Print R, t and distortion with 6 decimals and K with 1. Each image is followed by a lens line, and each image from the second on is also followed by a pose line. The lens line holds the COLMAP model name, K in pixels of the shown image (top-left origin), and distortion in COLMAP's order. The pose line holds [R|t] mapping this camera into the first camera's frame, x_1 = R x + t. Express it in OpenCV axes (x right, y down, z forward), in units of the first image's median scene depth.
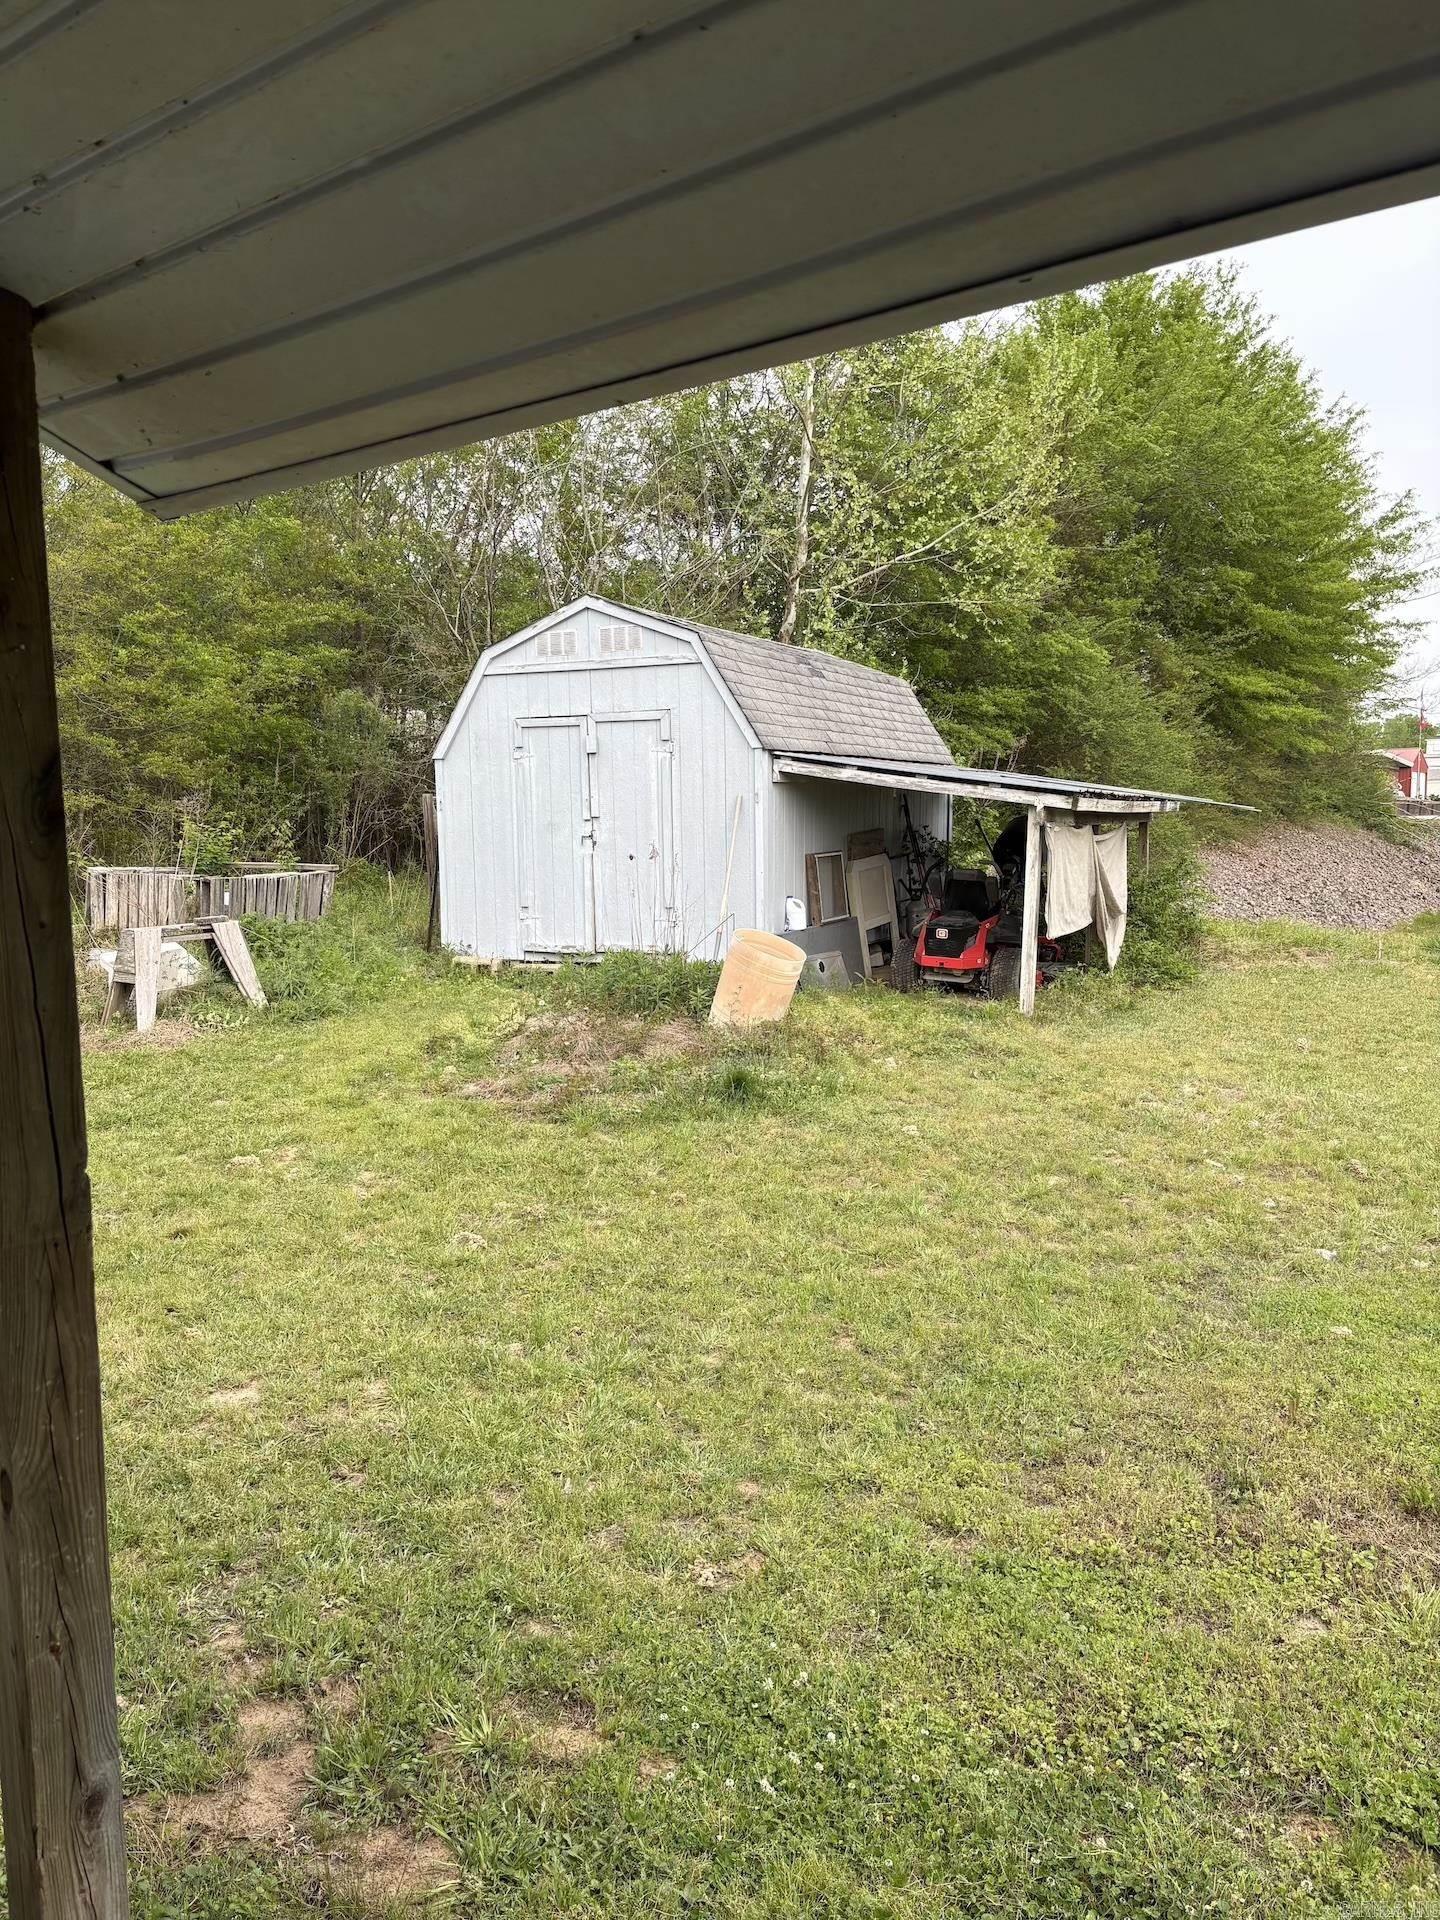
lens RADIAL K [[1458.6, 0, 756.6], [0, 1458.6, 956.4], [0, 0, 1]] dist [0.024605, 0.000604]
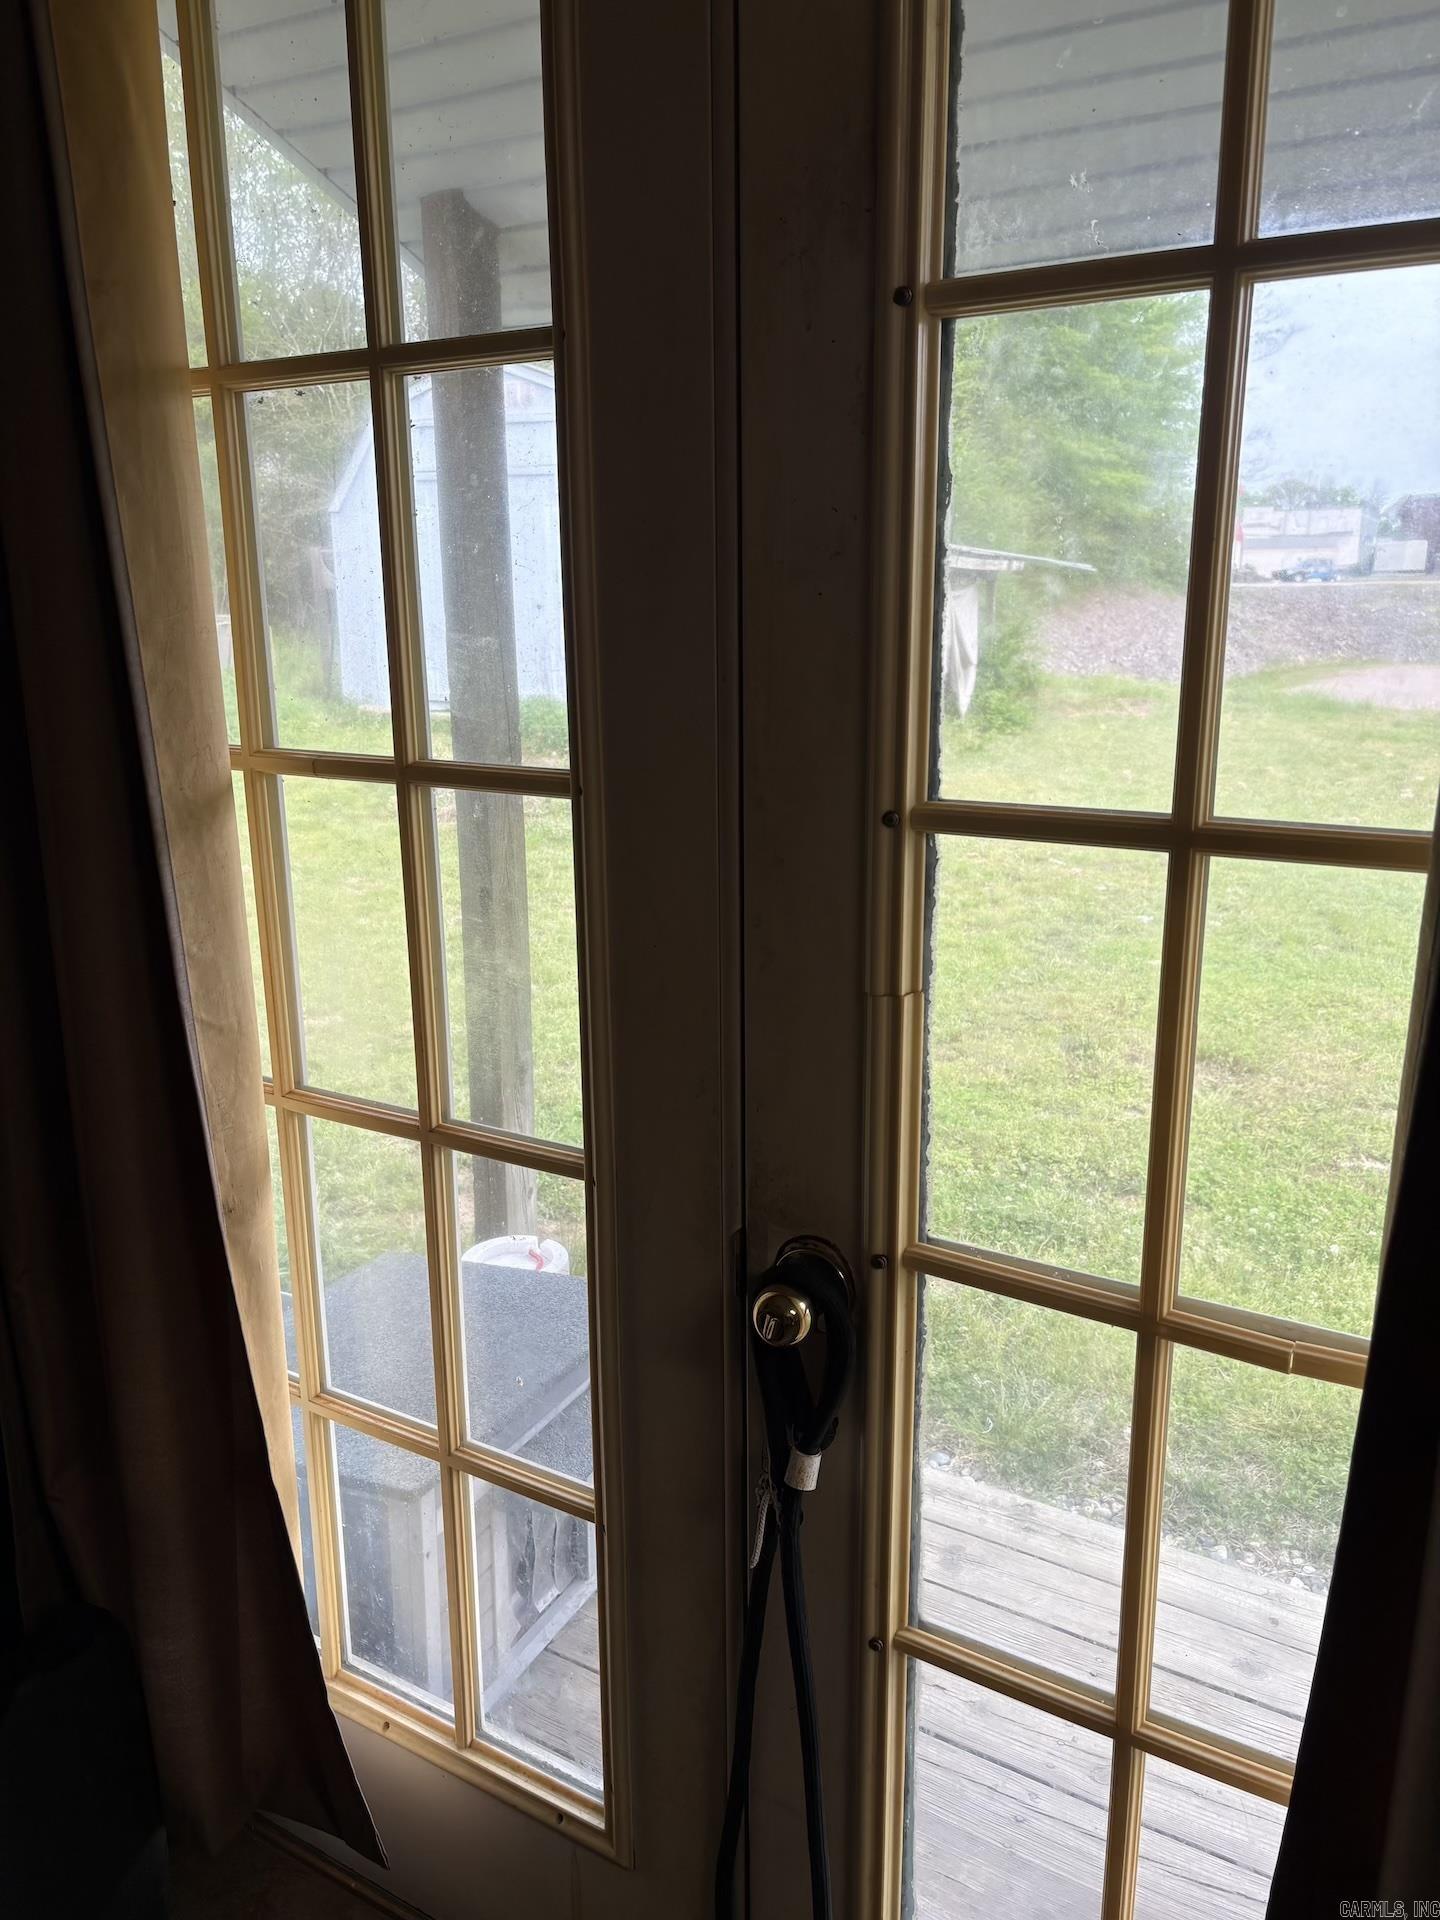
lens RADIAL K [[1468.6, 0, 720.0], [0, 1468.6, 960.0], [0, 0, 1]] dist [0.080463, -0.174091]
pose [[0.995237, -0.018371, 0.095734, -0.052280], [0.003601, 0.988340, 0.152224, 0.021270], [-0.097414, -0.151154, 0.983699, -0.118324]]
